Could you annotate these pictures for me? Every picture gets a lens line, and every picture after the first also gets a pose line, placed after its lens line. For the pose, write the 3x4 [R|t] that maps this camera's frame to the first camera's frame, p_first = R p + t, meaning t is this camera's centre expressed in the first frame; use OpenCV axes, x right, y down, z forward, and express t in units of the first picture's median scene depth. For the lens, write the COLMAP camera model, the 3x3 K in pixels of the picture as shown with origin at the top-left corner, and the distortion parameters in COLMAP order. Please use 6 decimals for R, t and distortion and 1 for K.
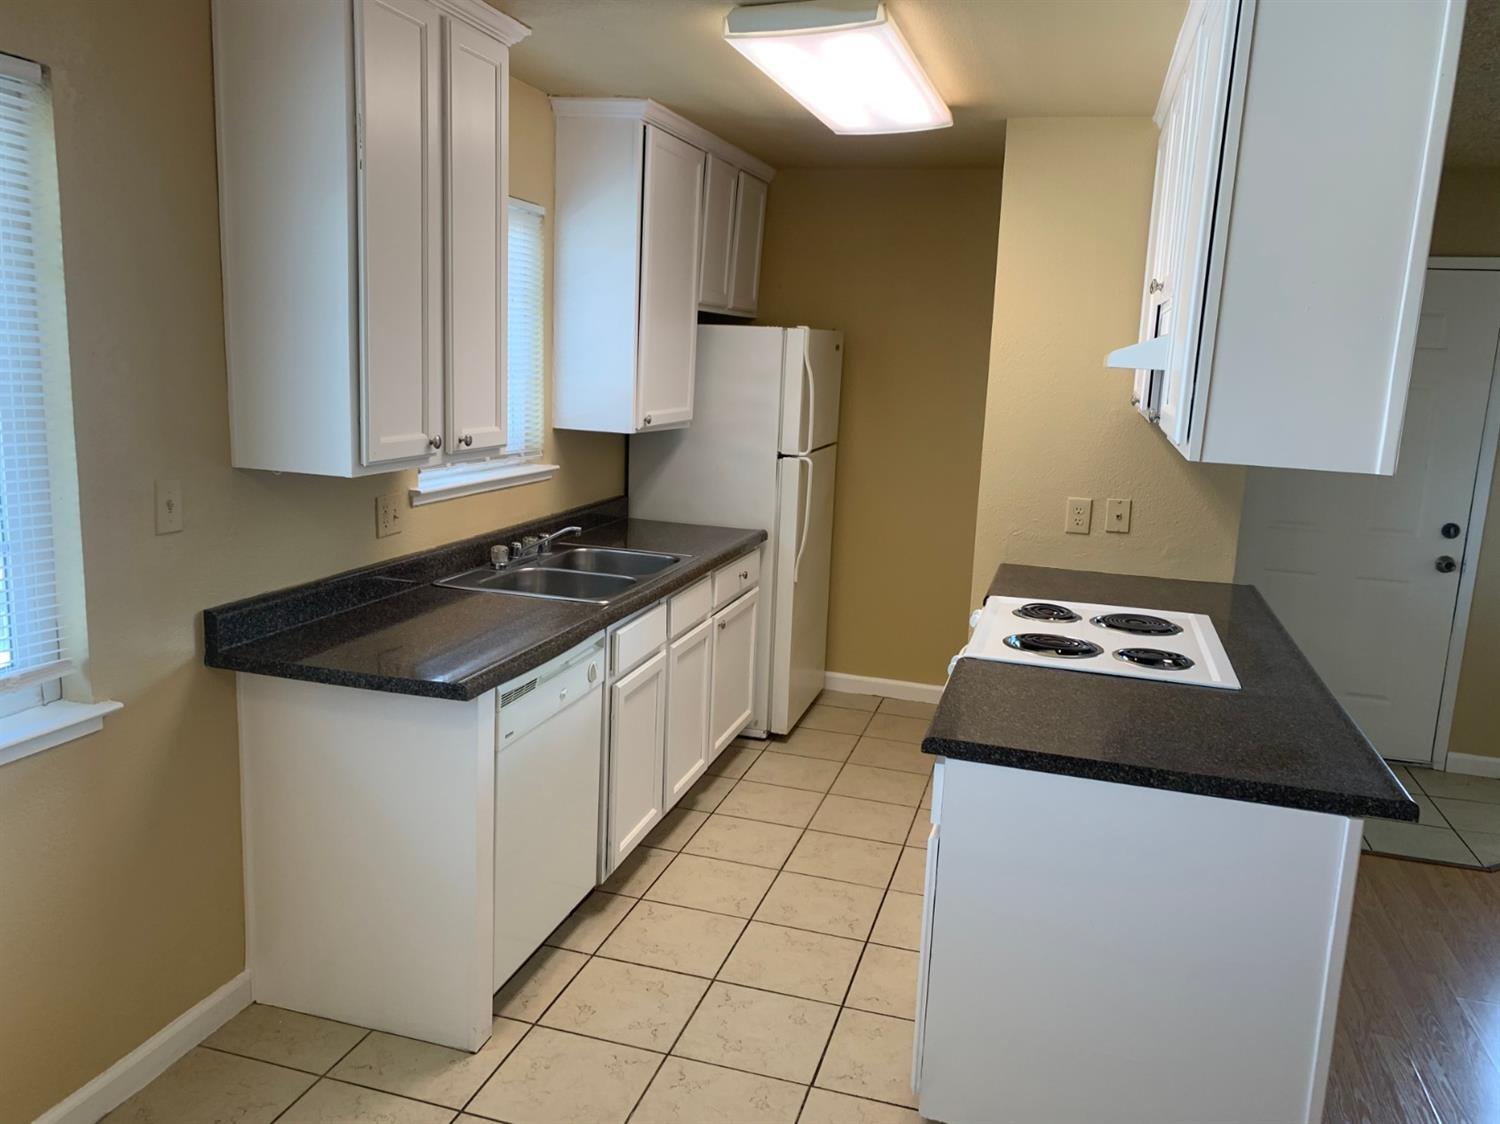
lens RADIAL K [[1144.9, 0, 750.2], [0, 1144.9, 553.8], [0, 0, 1]] dist [0.025000, -0.008440]
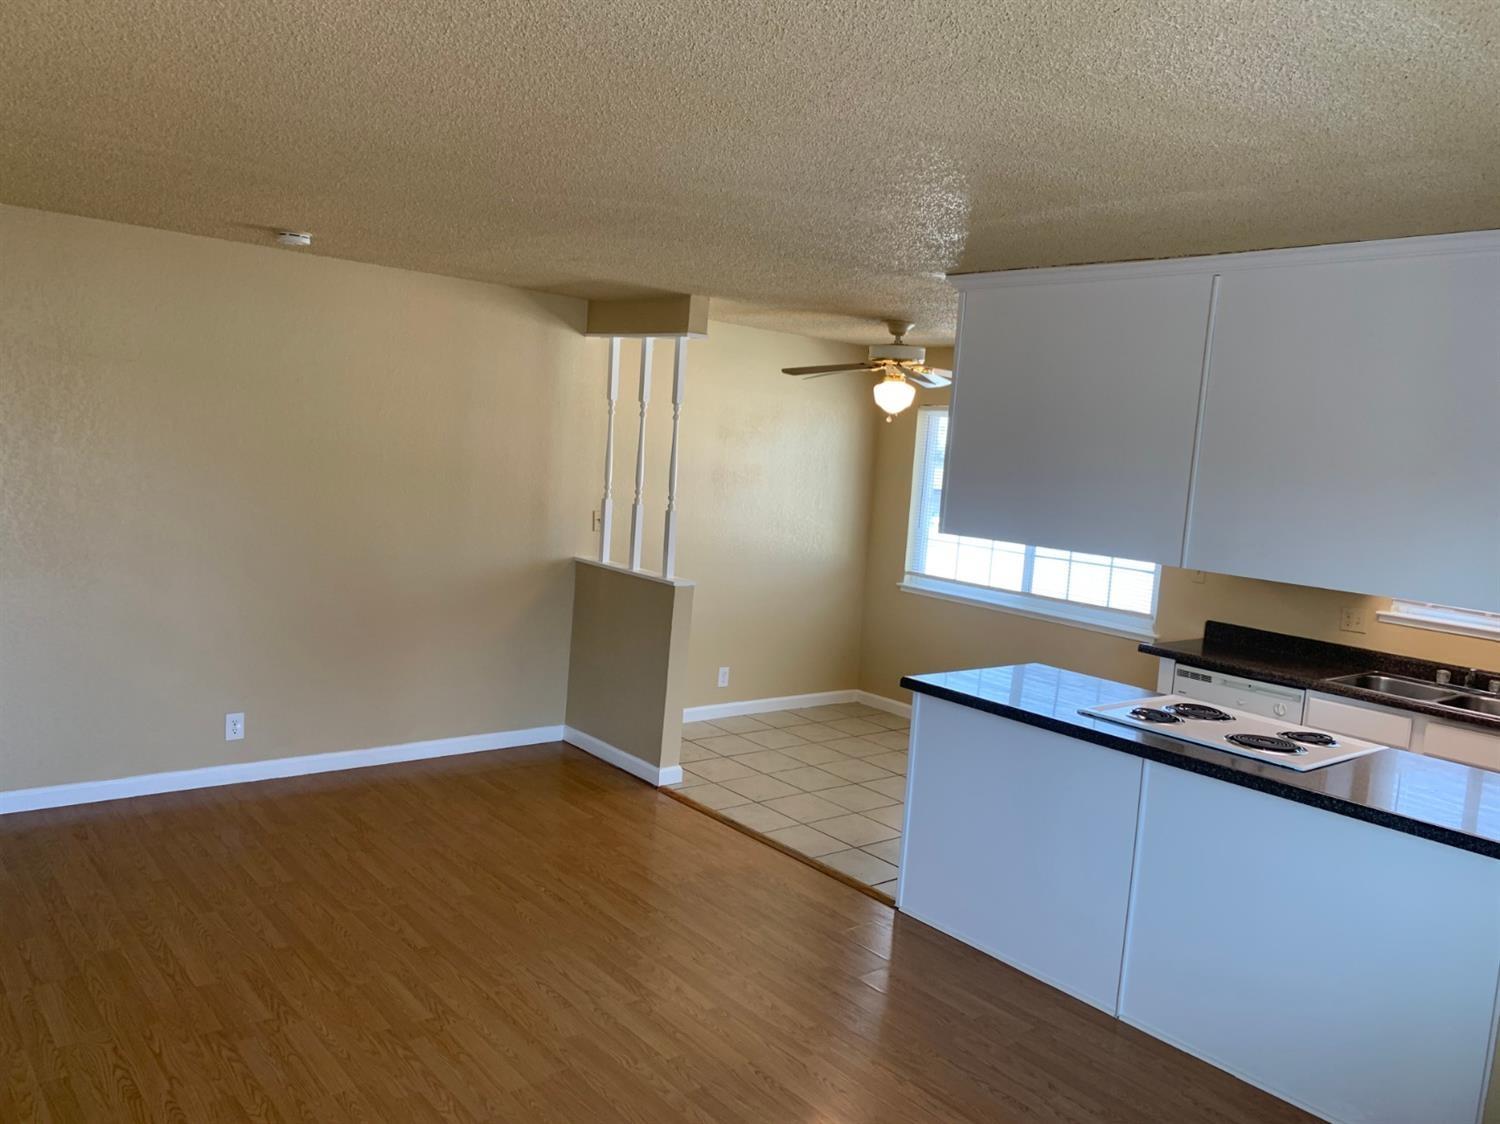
lens RADIAL K [[1144.9, 0, 753.8], [0, 1144.9, 567.8], [0, 0, 1]] dist [0.025000, -0.008440]
pose [[-0.555419, 0.007901, -0.831533, 1.268906], [-0.241447, 0.955345, 0.170351, -0.144851], [0.795747, 0.295388, -0.528709, 0.926966]]
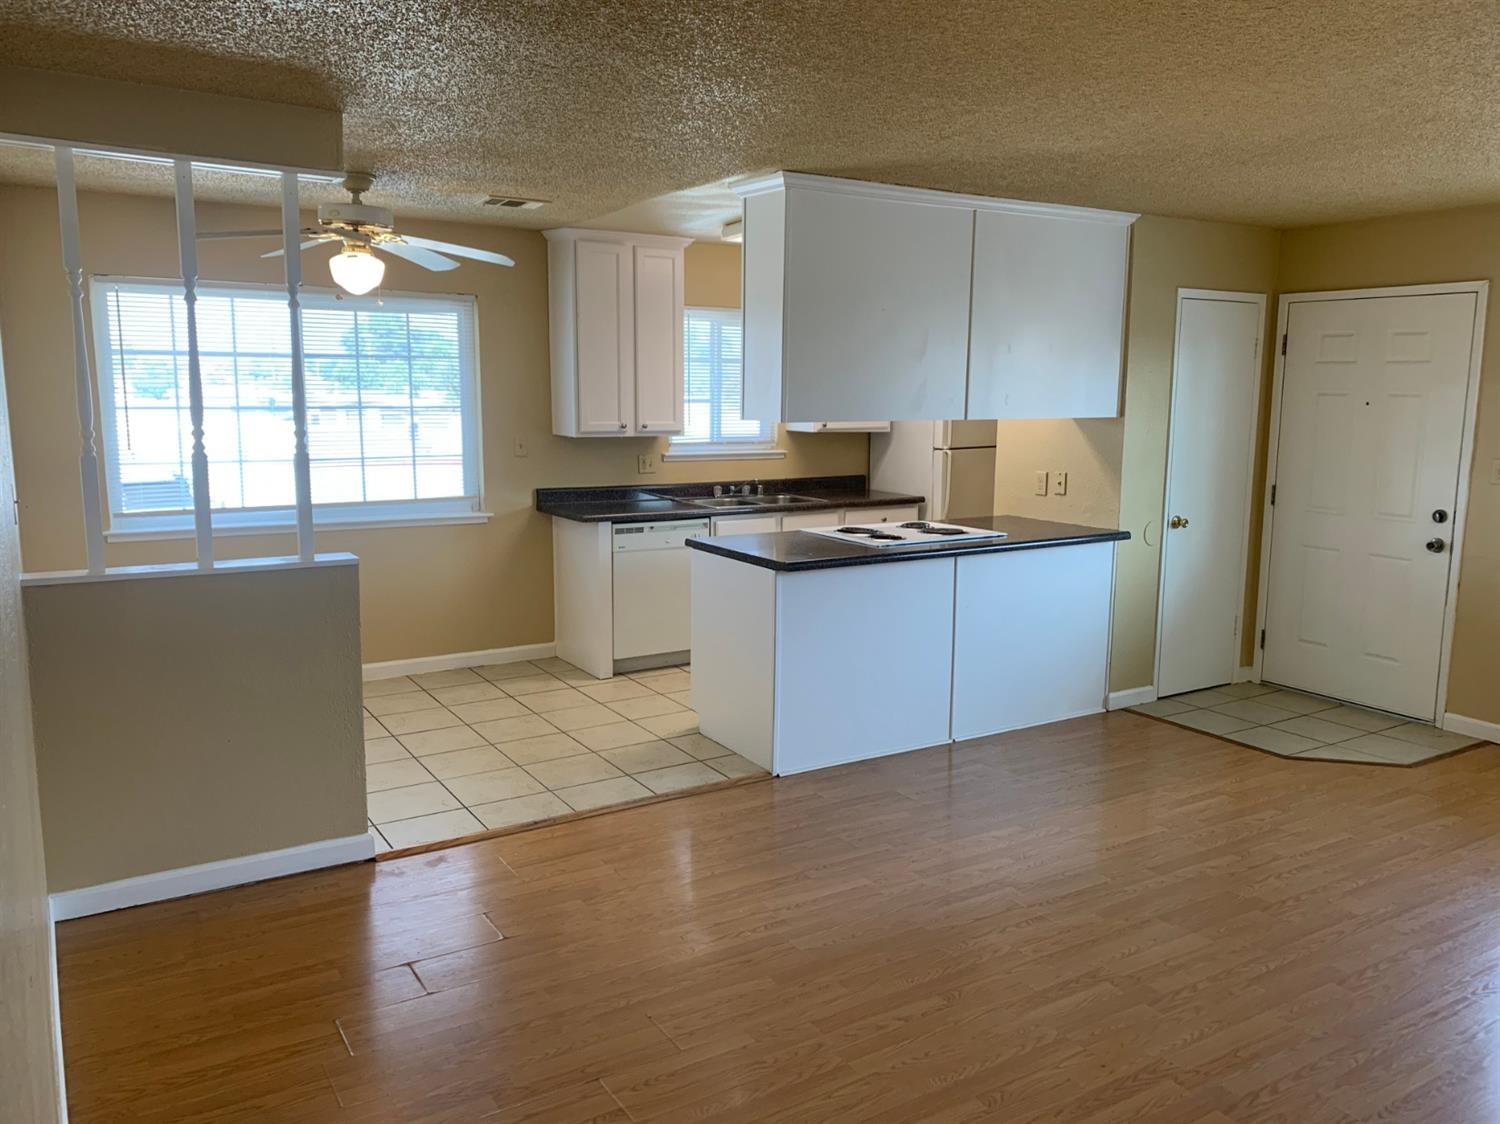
lens RADIAL K [[1144.9, 0, 746.6], [0, 1144.9, 565.1], [0, 0, 1]] dist [0.025000, -0.008440]
pose [[0.743157, 0.068723, -0.665579, 1.016832], [-0.094929, 0.995479, -0.003208, 0.116429], [0.662349, 0.065567, 0.746320, -0.382280]]
